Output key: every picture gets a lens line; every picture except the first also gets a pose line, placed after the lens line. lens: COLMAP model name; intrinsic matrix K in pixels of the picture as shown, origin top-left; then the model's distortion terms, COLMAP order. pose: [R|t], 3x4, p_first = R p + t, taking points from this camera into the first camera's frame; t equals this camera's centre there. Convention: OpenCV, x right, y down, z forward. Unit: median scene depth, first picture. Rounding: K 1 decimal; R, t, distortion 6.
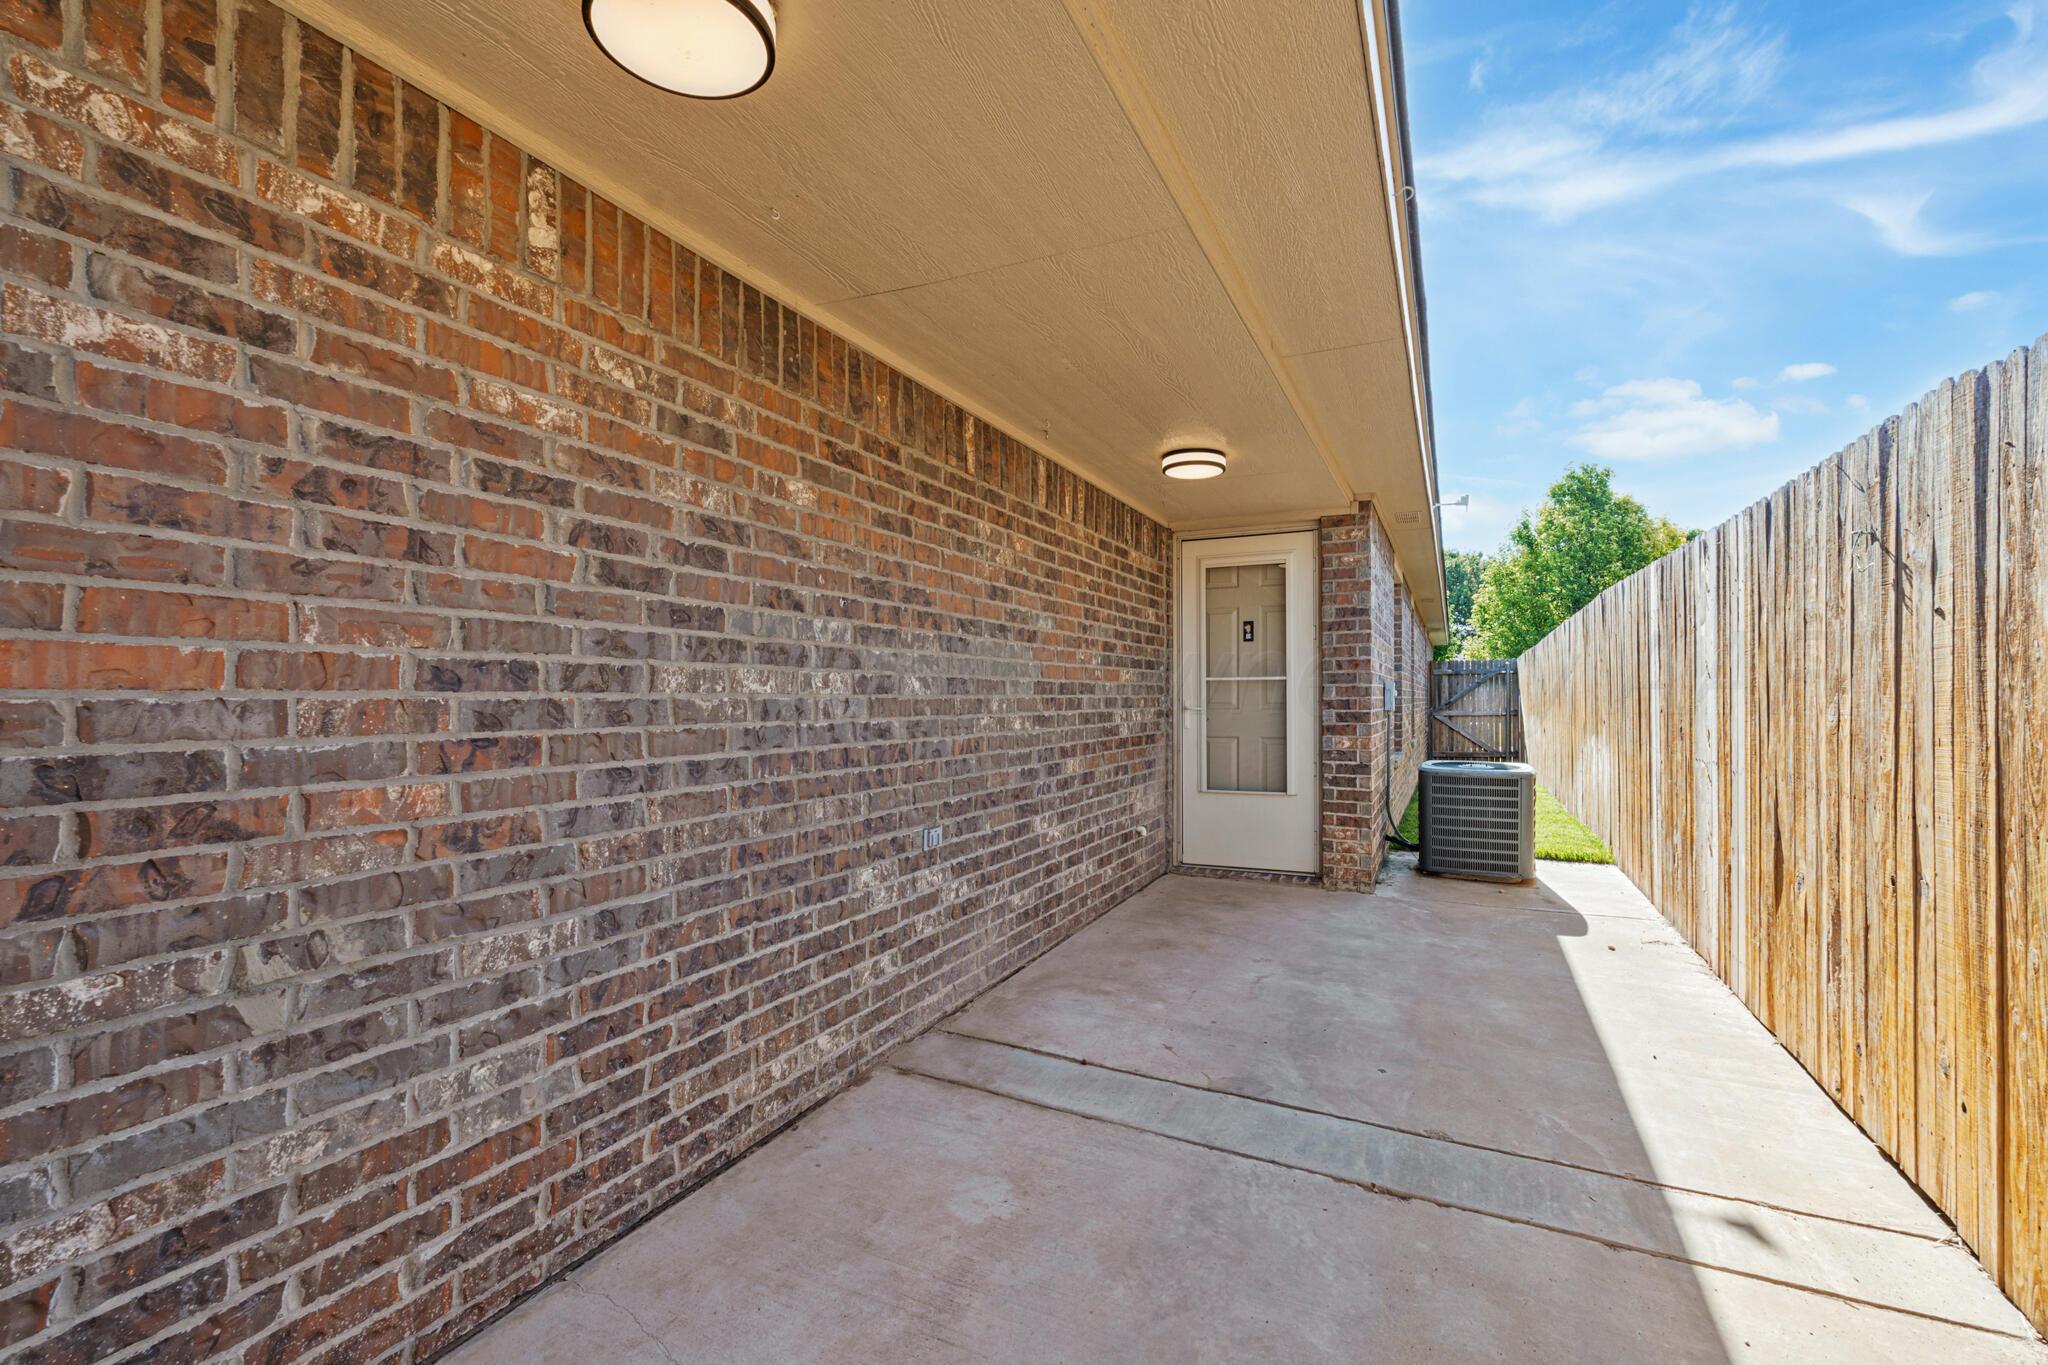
lens RADIAL K [[905.2, 0, 1021.6], [0, 905.2, 685.4], [0, 0, 1]] dist [-0.001415, -0.000624]
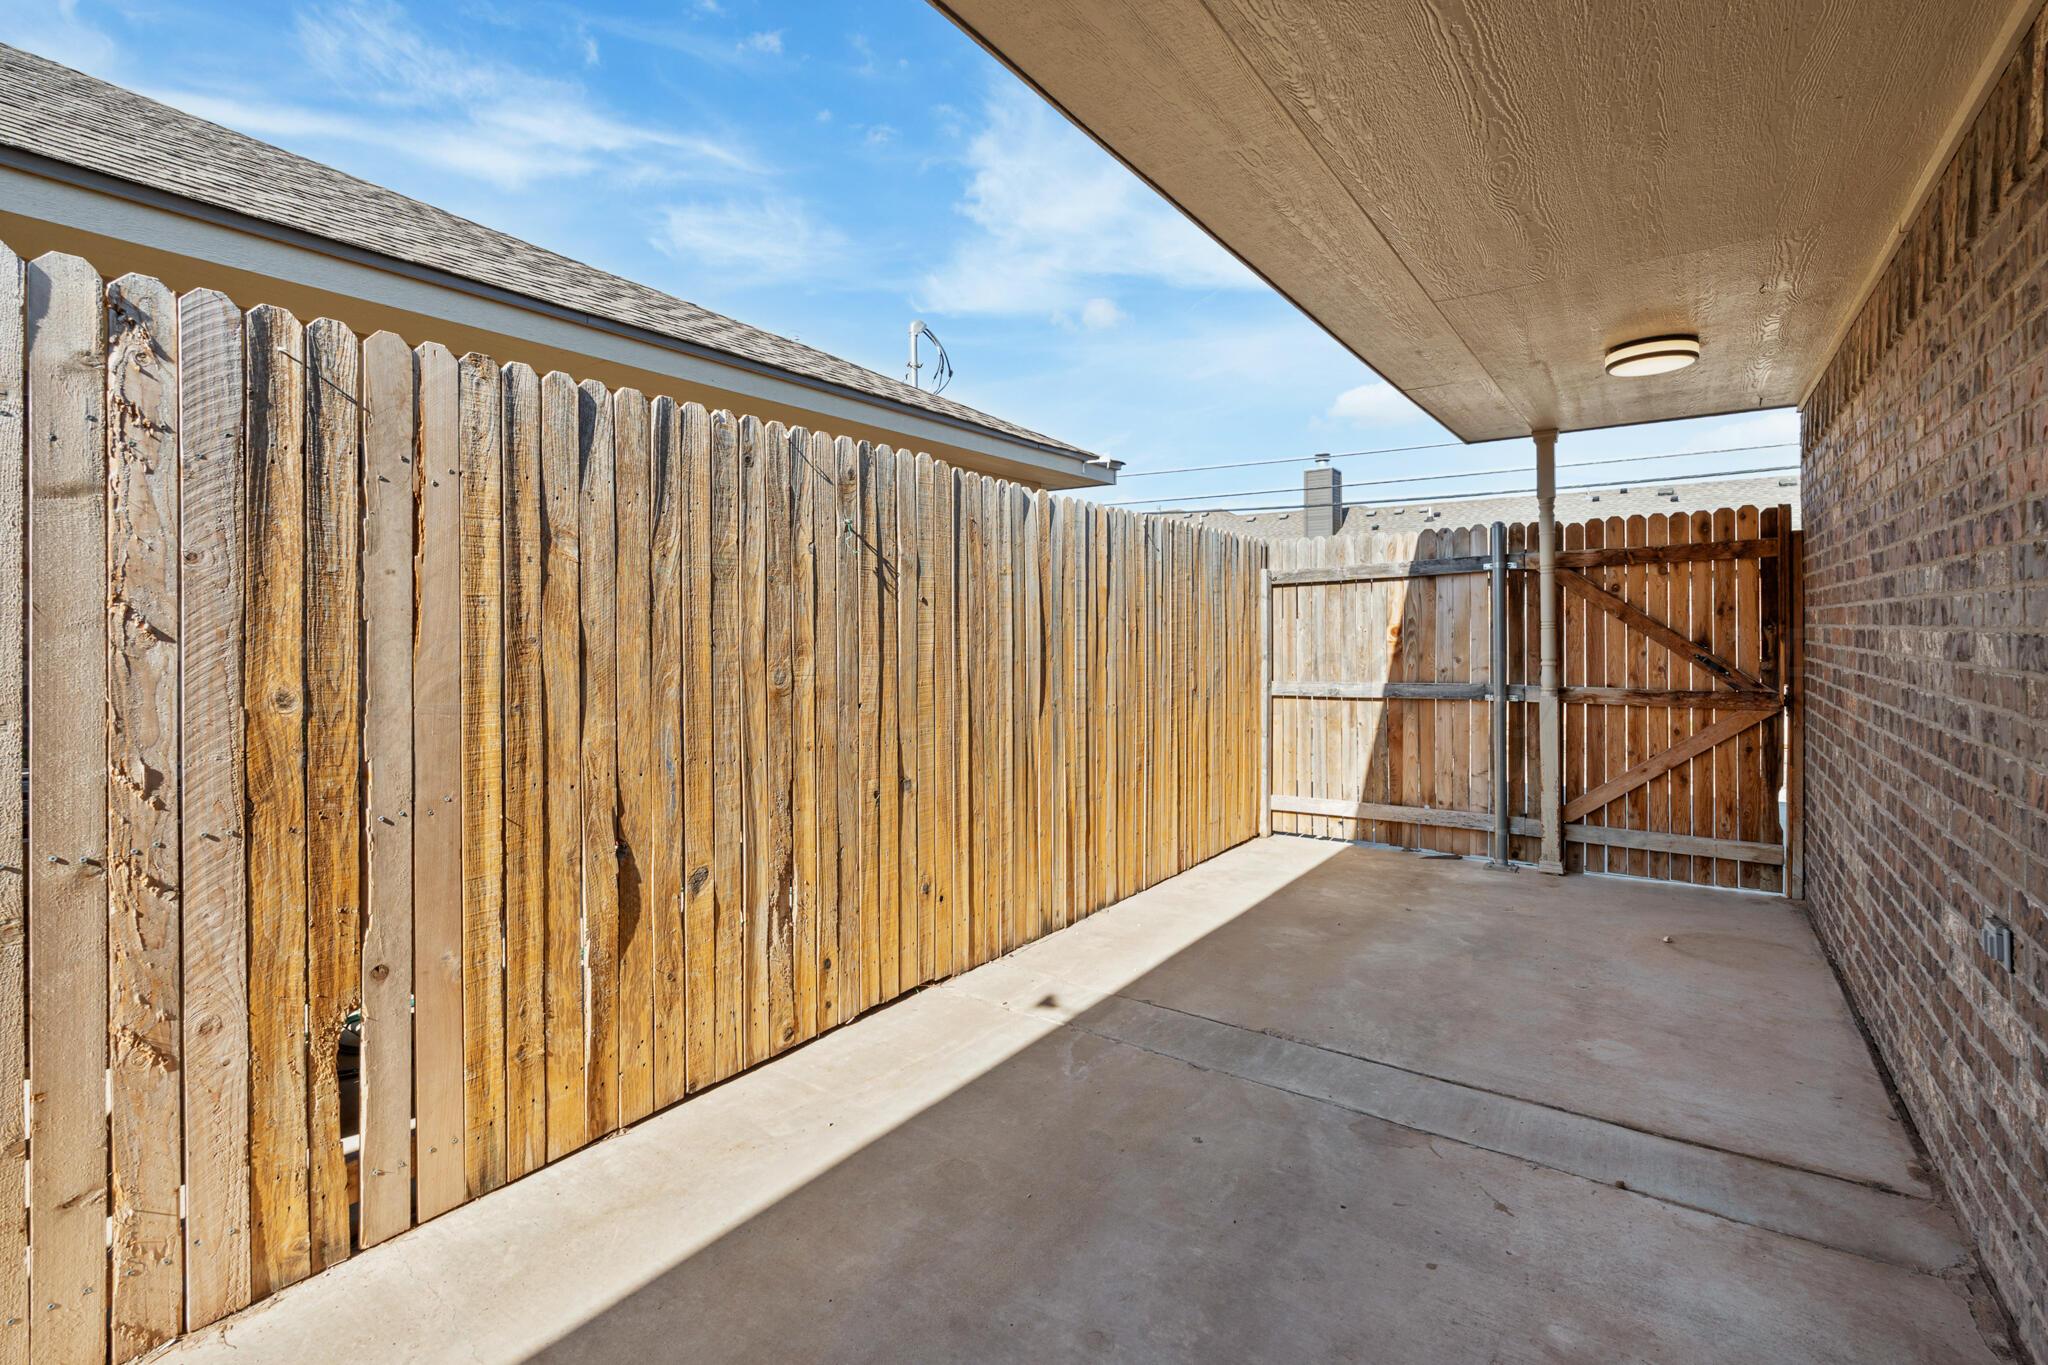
lens RADIAL K [[905.2, 0, 1038.7], [0, 905.2, 632.1], [0, 0, 1]] dist [-0.001415, -0.000624]
pose [[-0.986571, 0.006517, 0.163200, 0.508460], [0.005384, 0.999958, -0.007385, -0.011649], [-0.163242, -0.006408, -0.986565, 2.263602]]
